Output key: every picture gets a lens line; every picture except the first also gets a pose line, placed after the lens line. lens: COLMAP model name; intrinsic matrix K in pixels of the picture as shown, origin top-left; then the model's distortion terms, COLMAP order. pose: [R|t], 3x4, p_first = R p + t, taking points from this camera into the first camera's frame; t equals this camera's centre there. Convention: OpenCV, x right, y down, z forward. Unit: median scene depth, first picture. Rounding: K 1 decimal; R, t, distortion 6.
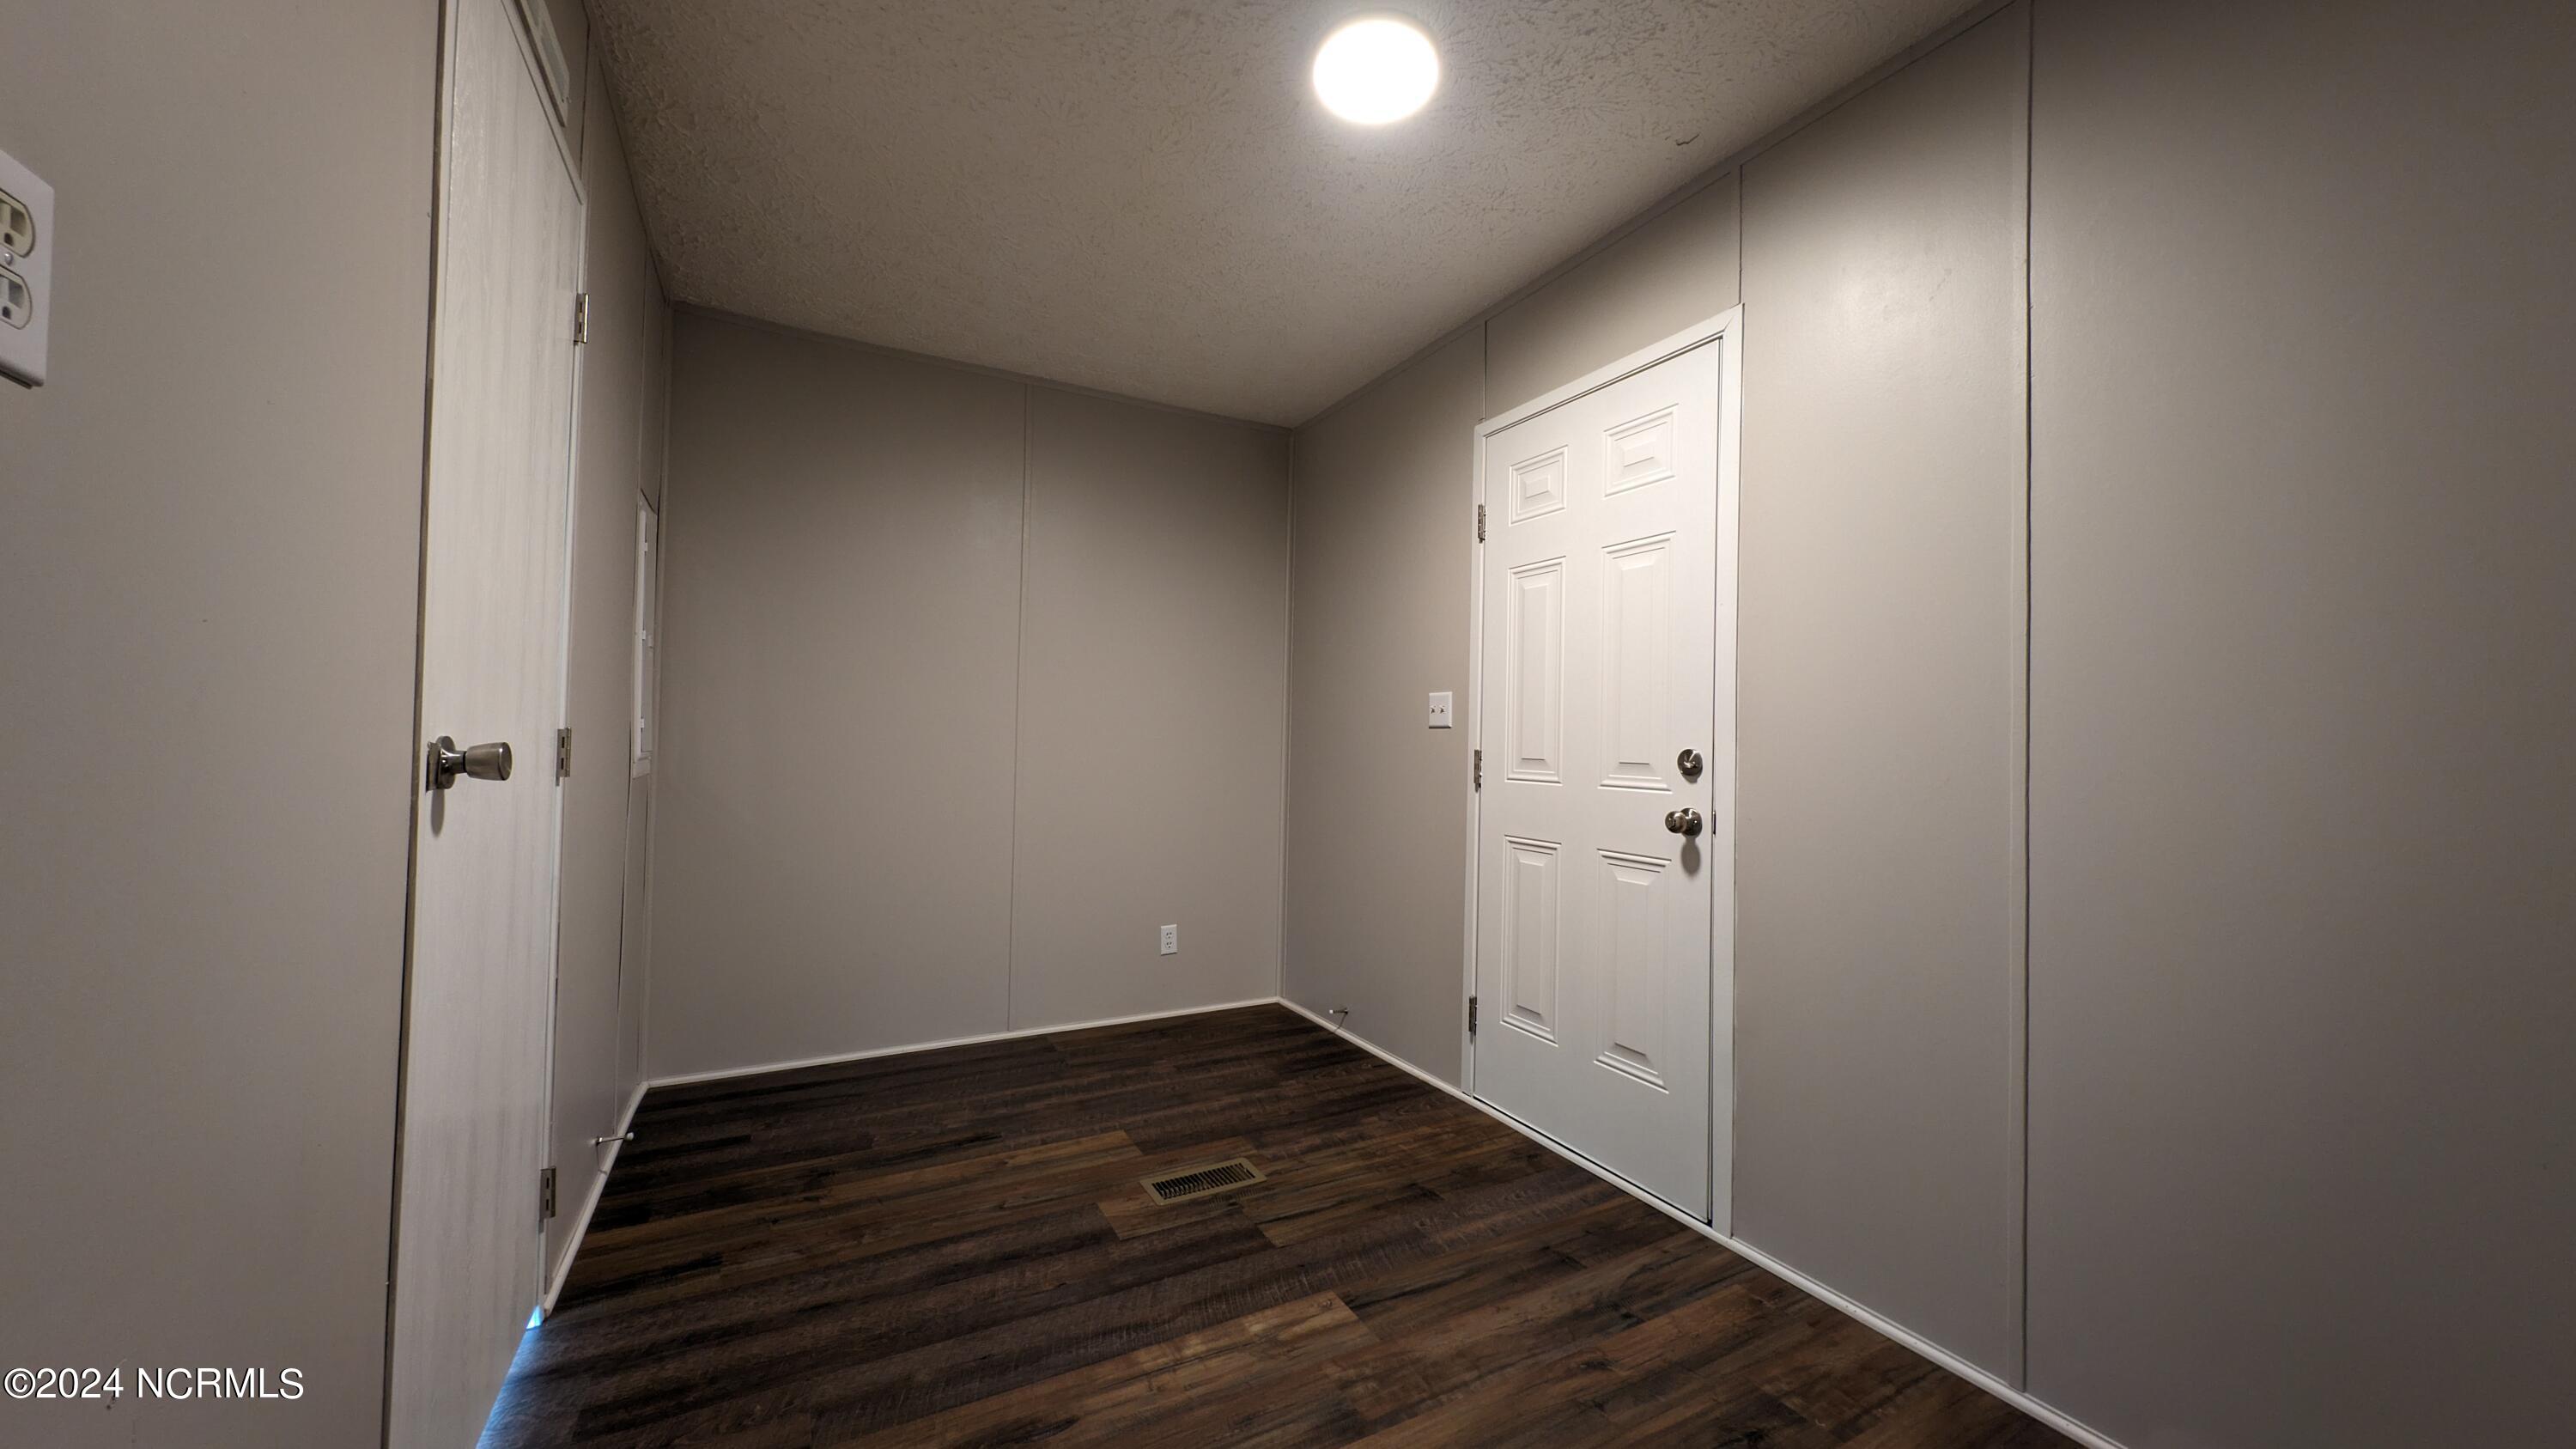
lens RADIAL K [[916.3, 0, 1289.4], [0, 916.3, 725.0], [0, 0, 1]] dist [0.022332, -0.009632]
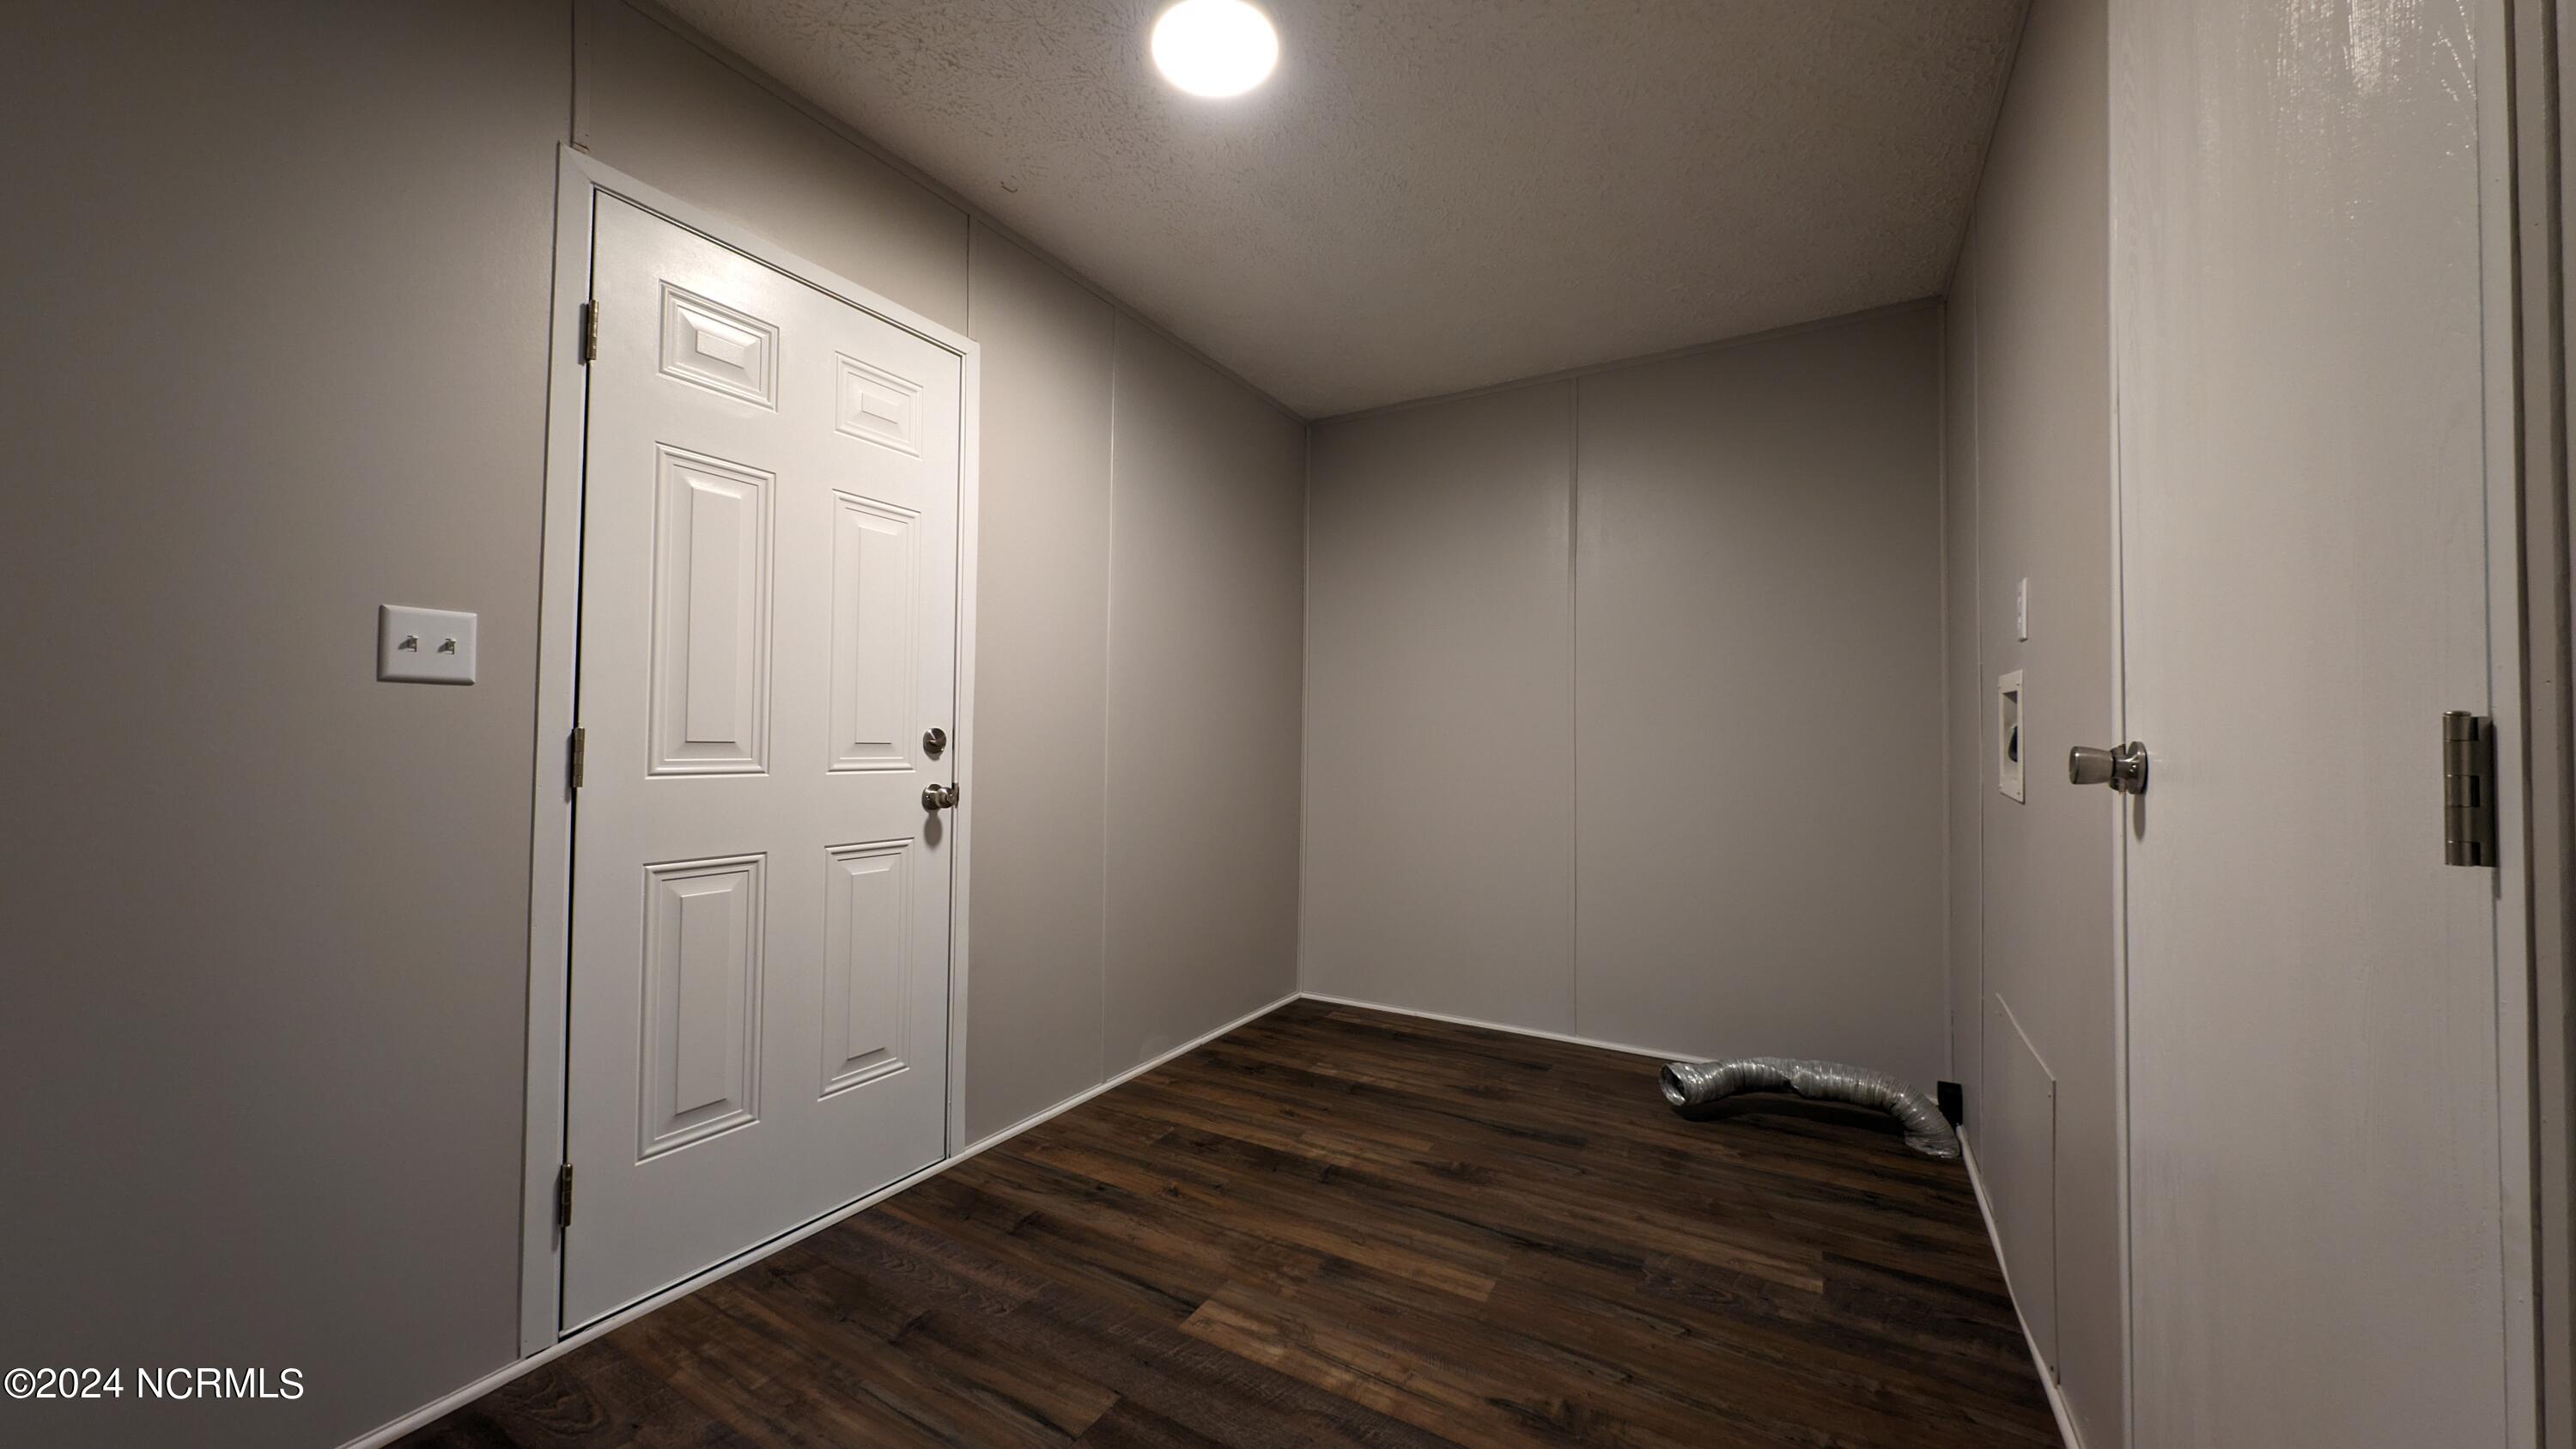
lens RADIAL K [[916.3, 0, 1289.4], [0, 916.3, 725.0], [0, 0, 1]] dist [0.022332, -0.009632]
pose [[-0.528294, -0.006705, 0.849035, -0.750468], [-0.035930, 0.999250, -0.014466, 0.026037], [-0.848301, -0.038148, -0.528138, 1.352043]]
